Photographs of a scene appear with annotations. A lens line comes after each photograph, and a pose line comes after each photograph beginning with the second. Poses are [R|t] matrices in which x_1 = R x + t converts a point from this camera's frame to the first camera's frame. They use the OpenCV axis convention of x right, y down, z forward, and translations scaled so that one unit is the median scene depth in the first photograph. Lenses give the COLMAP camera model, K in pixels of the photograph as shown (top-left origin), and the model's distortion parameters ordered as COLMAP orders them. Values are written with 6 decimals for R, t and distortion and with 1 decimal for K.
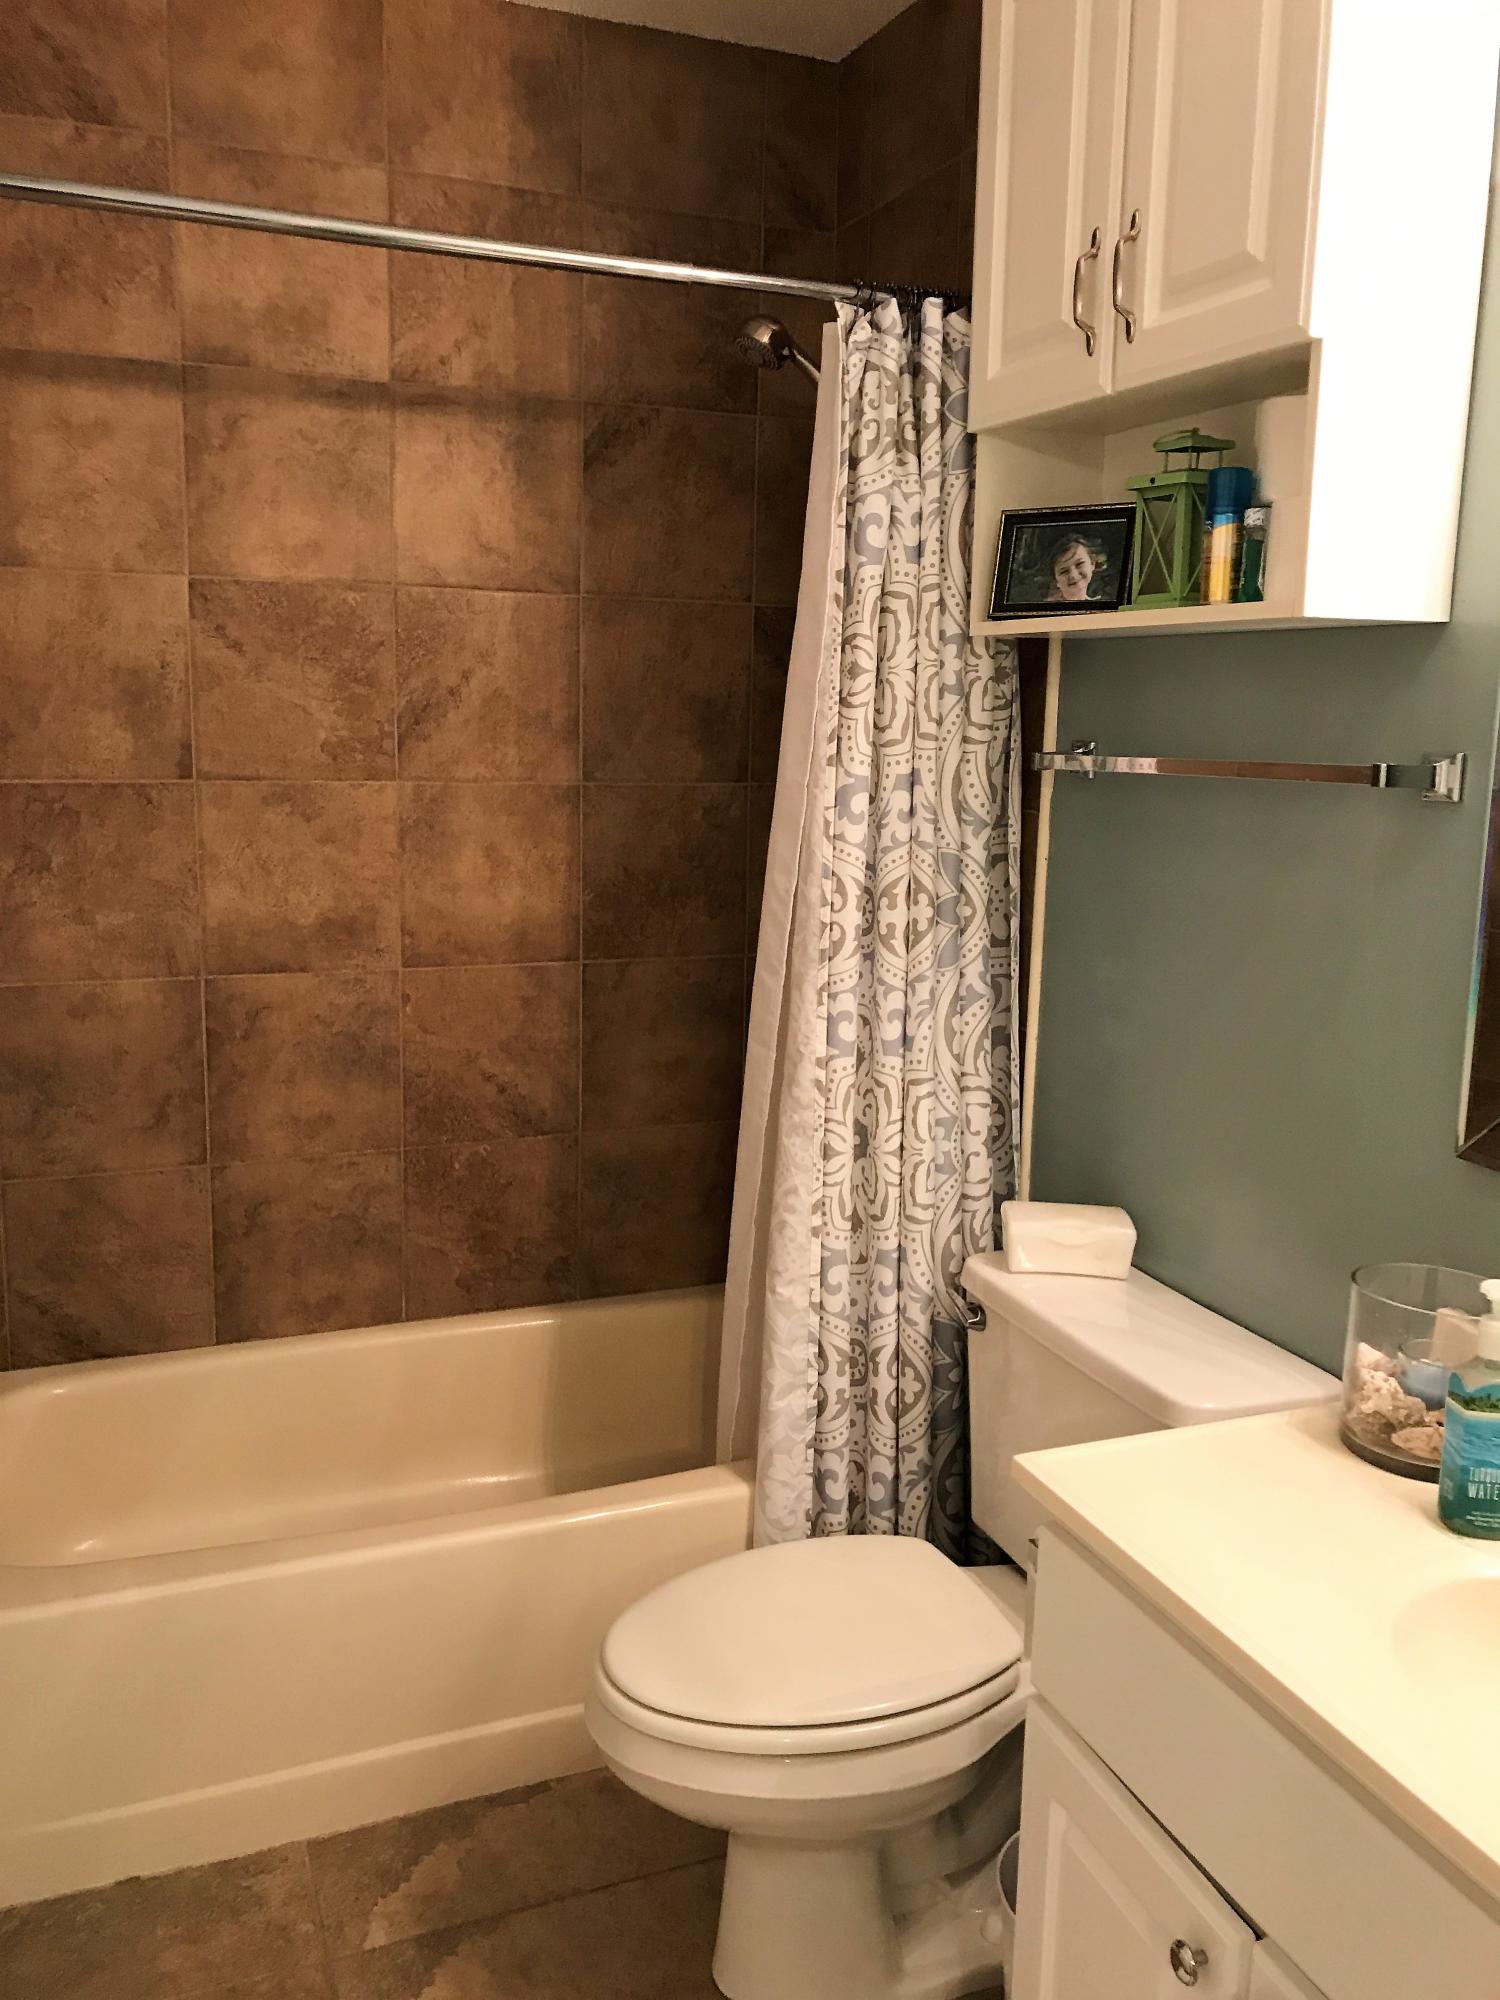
lens RADIAL K [[1667.9, 0, 749.4], [0, 1667.9, 993.9], [0, 0, 1]] dist [0.037543, -0.011185]
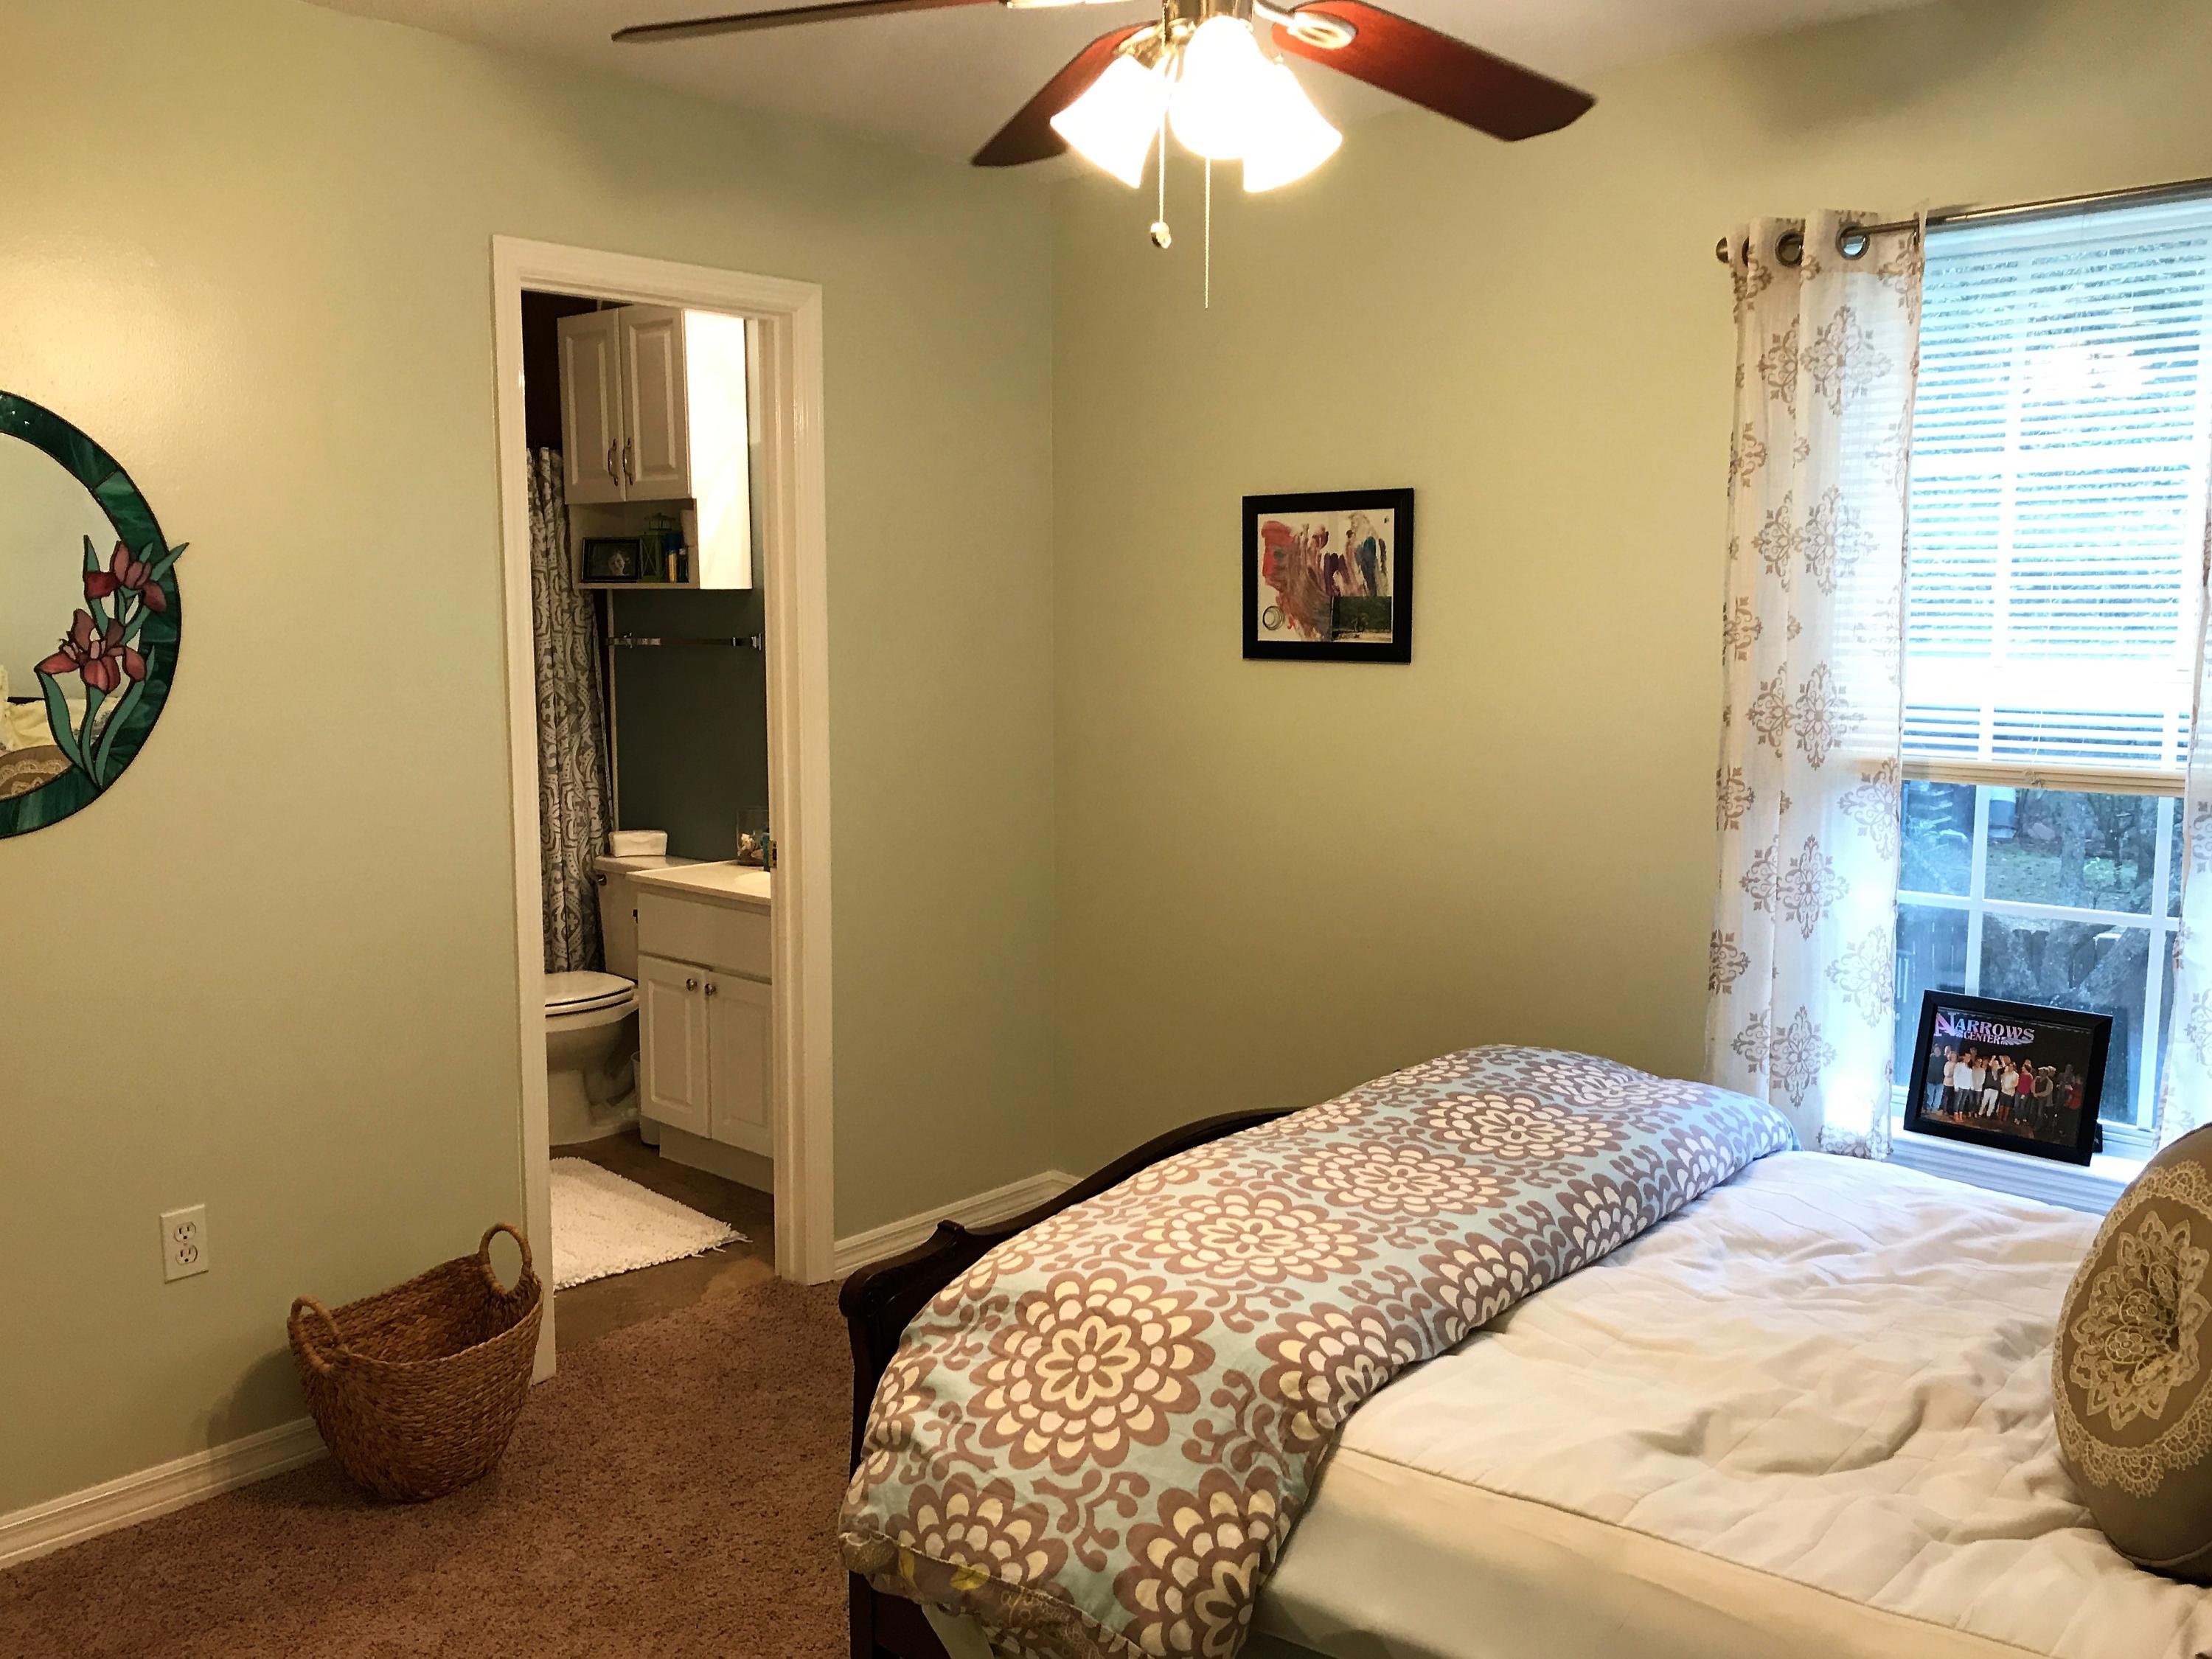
lens RADIAL K [[1844.7, 0, 1101.6], [0, 1844.7, 830.4], [0, 0, 1]] dist [0.037543, -0.011185]
pose [[0.898721, -0.075874, 0.431908, -0.341919], [0.091398, 0.995697, -0.015265, 0.224786], [-0.428891, 0.053194, 0.901789, -1.603805]]
